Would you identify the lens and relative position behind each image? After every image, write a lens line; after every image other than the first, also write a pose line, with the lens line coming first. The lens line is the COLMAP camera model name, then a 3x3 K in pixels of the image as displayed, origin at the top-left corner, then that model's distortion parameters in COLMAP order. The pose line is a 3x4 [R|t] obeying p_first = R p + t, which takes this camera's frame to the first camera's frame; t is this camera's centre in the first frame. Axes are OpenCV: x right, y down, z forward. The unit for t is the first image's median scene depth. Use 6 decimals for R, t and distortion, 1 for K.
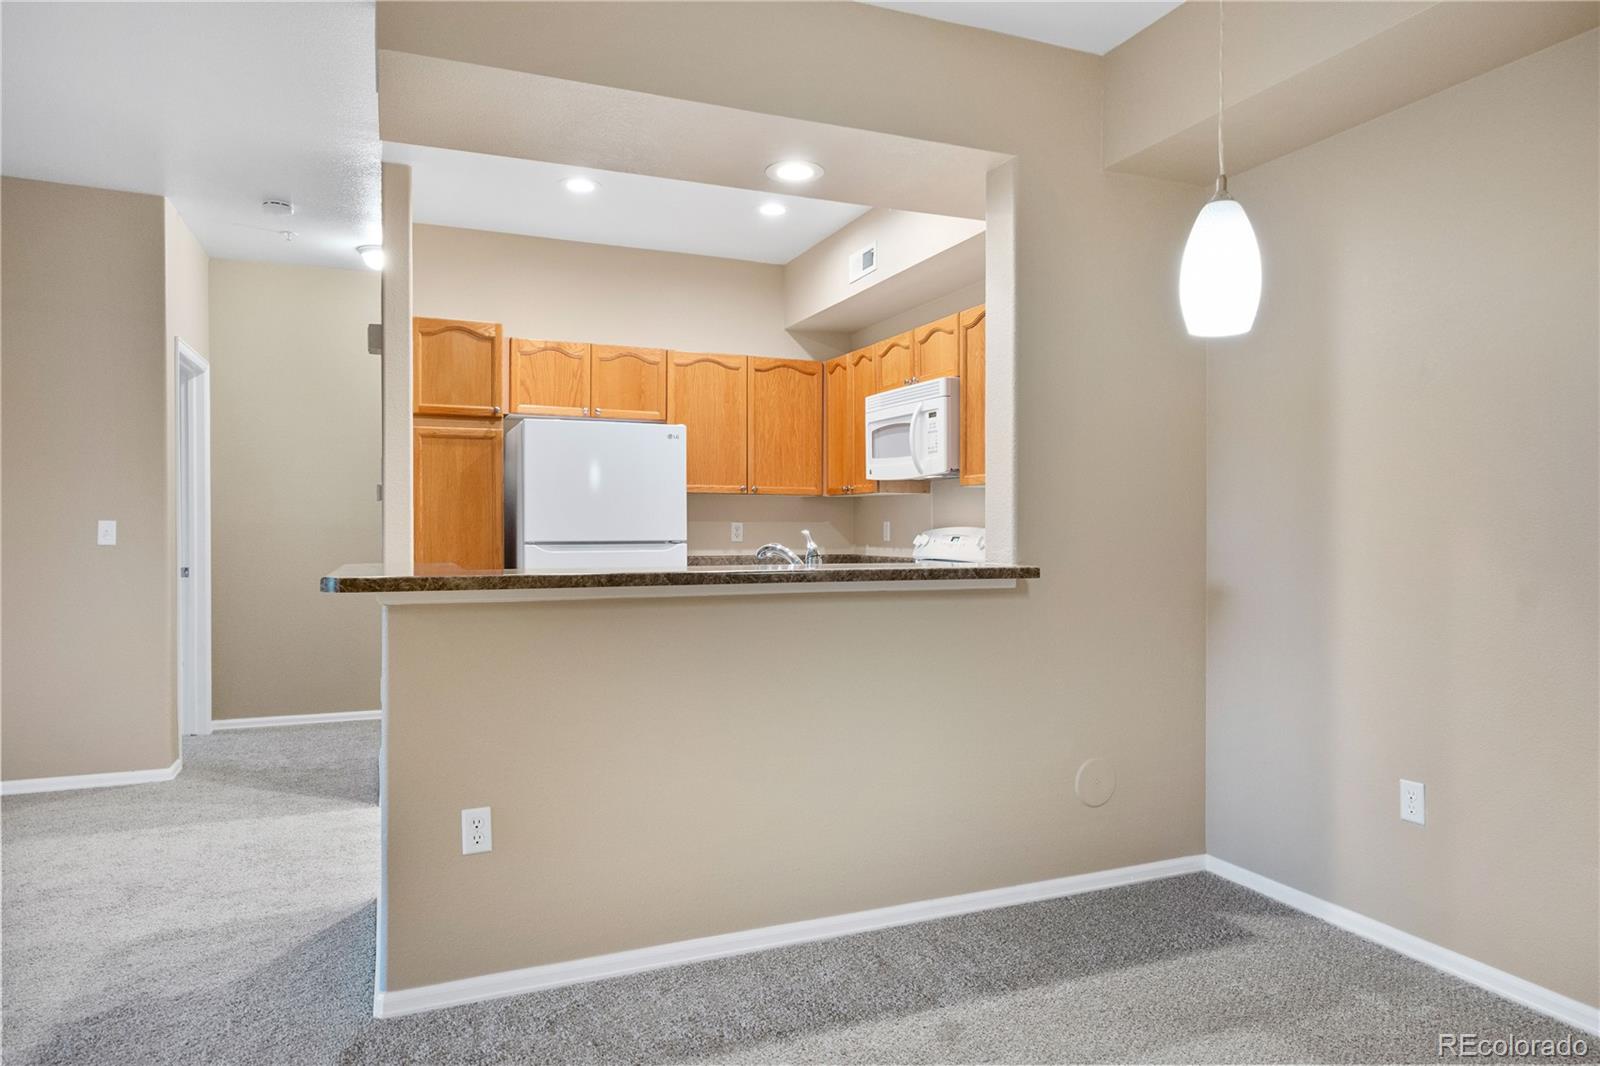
lens RADIAL K [[983.0, 0, 800.0], [0, 983.0, 533.0], [0, 0, 1]] dist [0.001107, 0.002866]
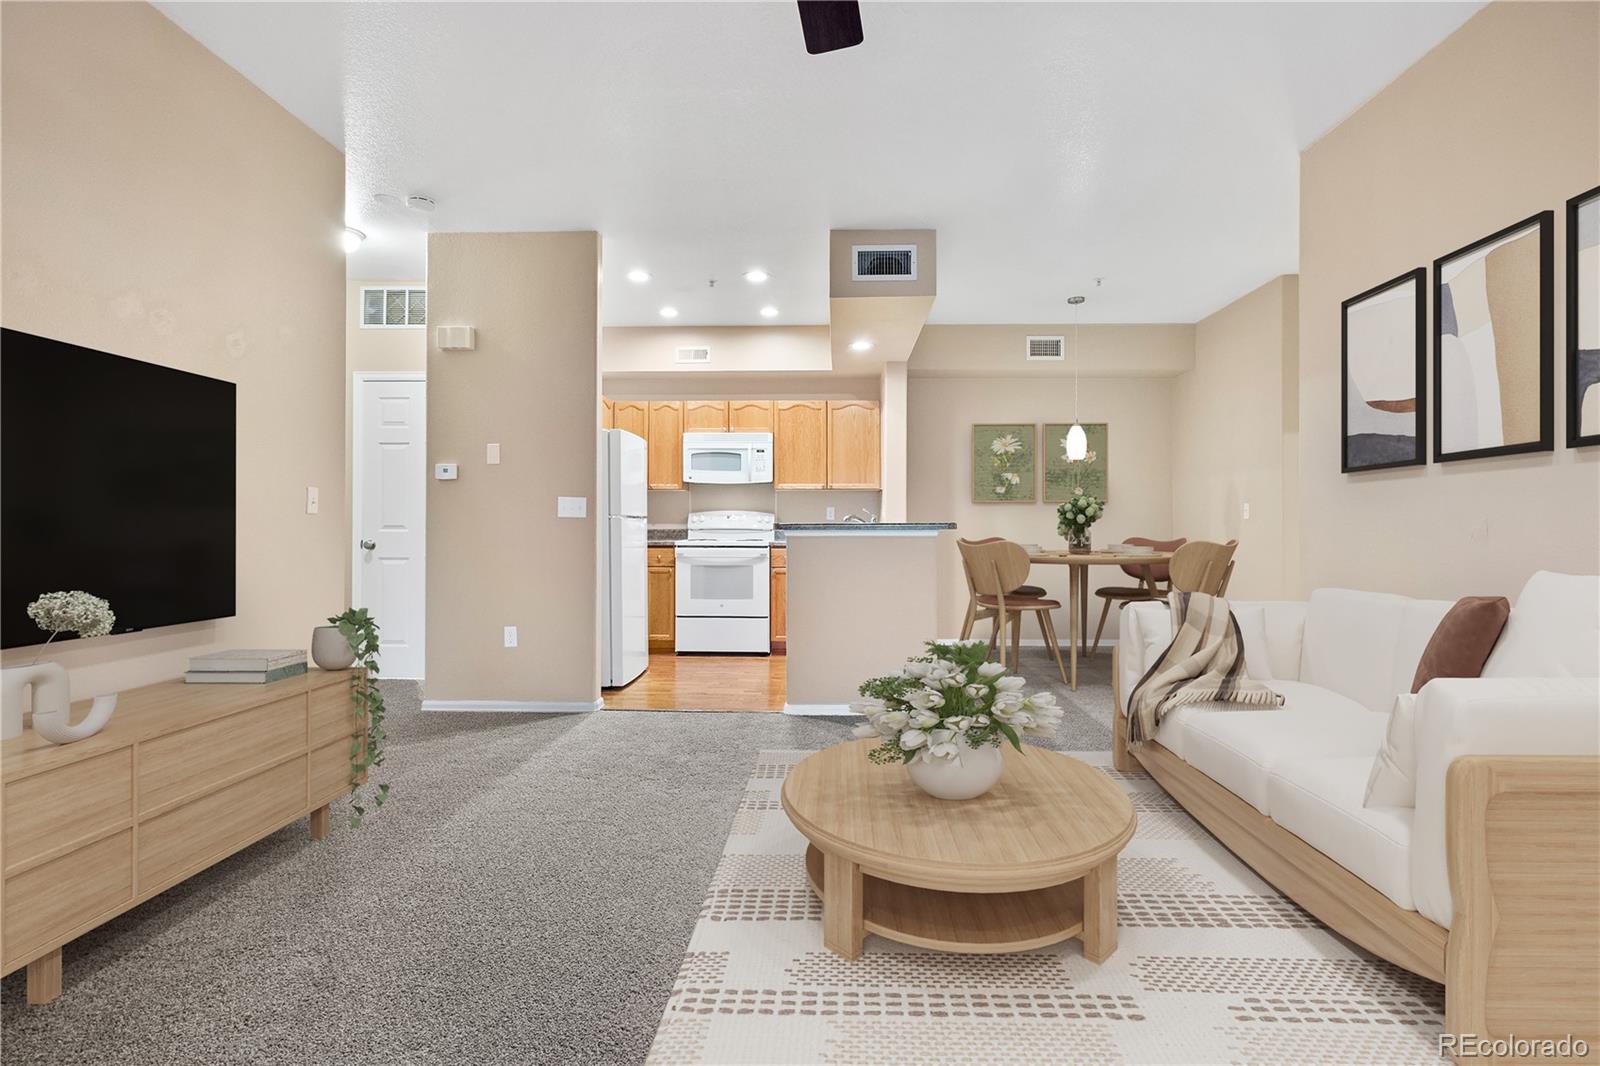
lens RADIAL K [[811.4, 0, 802.9], [0, 811.4, 530.7], [0, 0, 1]] dist [-0.001478, 0.002549]
pose [[0.416110, -0.003811, 0.909306, -1.275850], [0.005163, 0.999985, 0.001828, 0.031842], [-0.909300, 0.003934, 0.416123, 0.275313]]
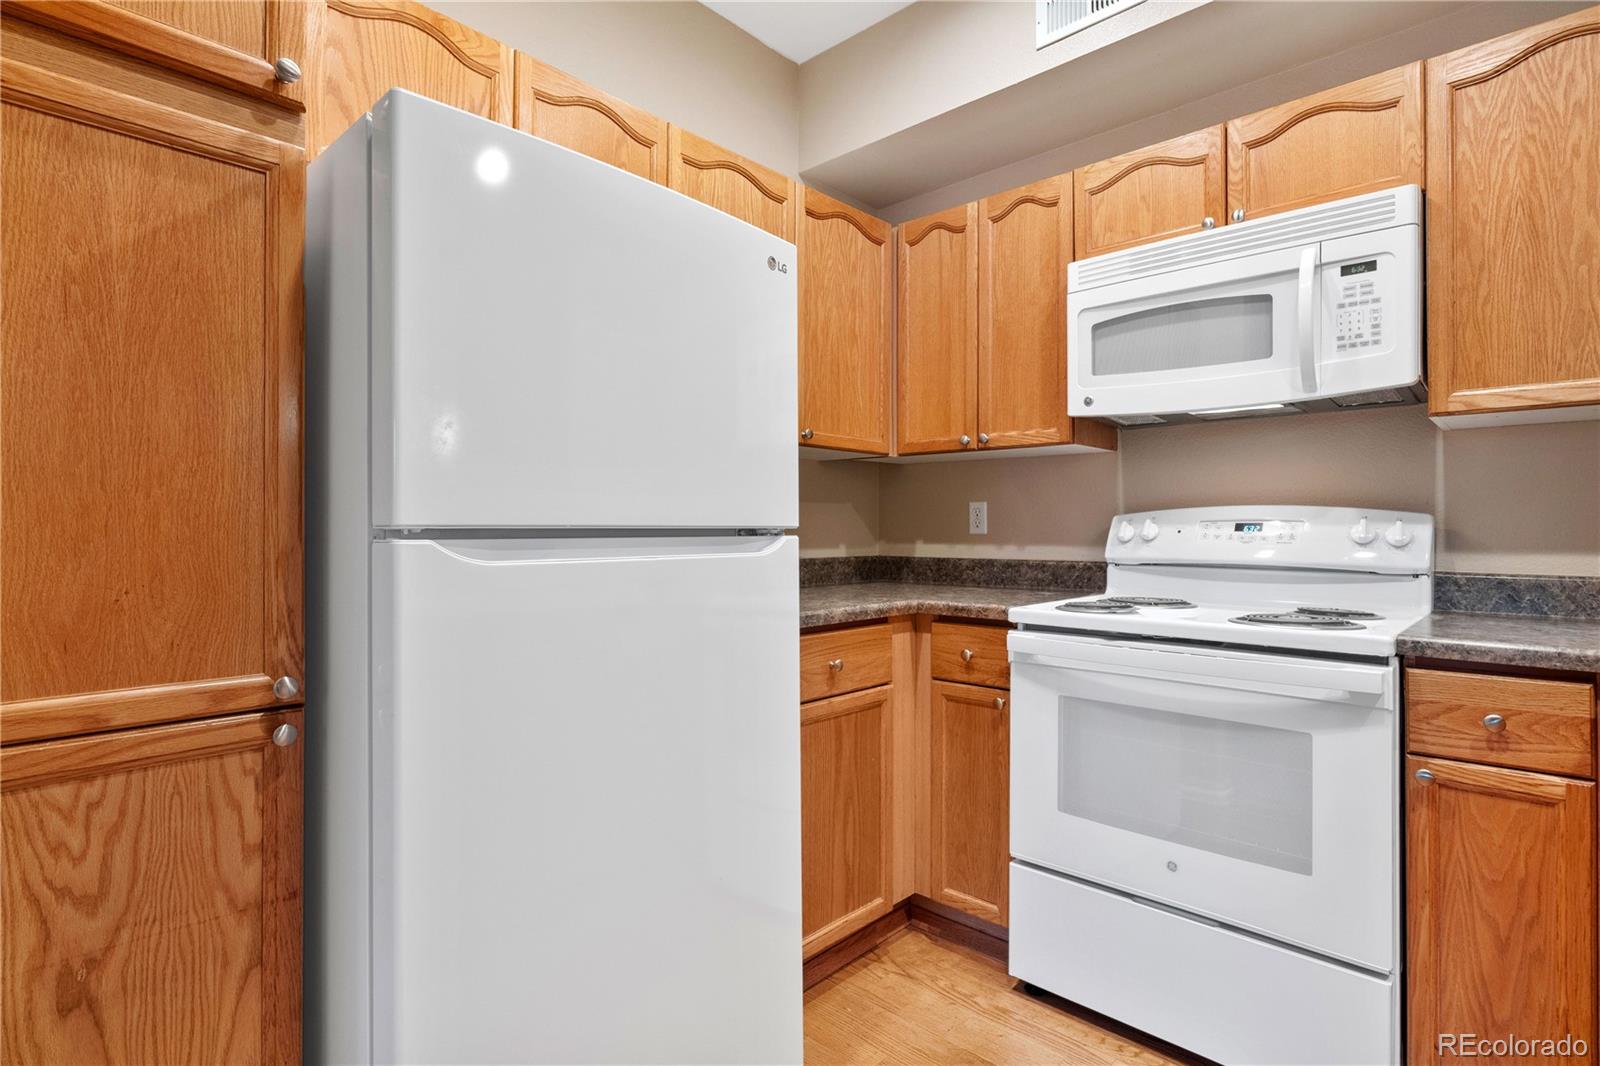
lens RADIAL K [[794.2, 0, 804.1], [0, 794.2, 524.6], [0, 0, 1]] dist [-0.008174, 0.003051]
pose [[0.914242, 0.004524, 0.405143, -0.275526], [0.000219, 0.999932, -0.011660, 0.010790], [-0.405168, 0.010749, 0.914179, 0.764849]]
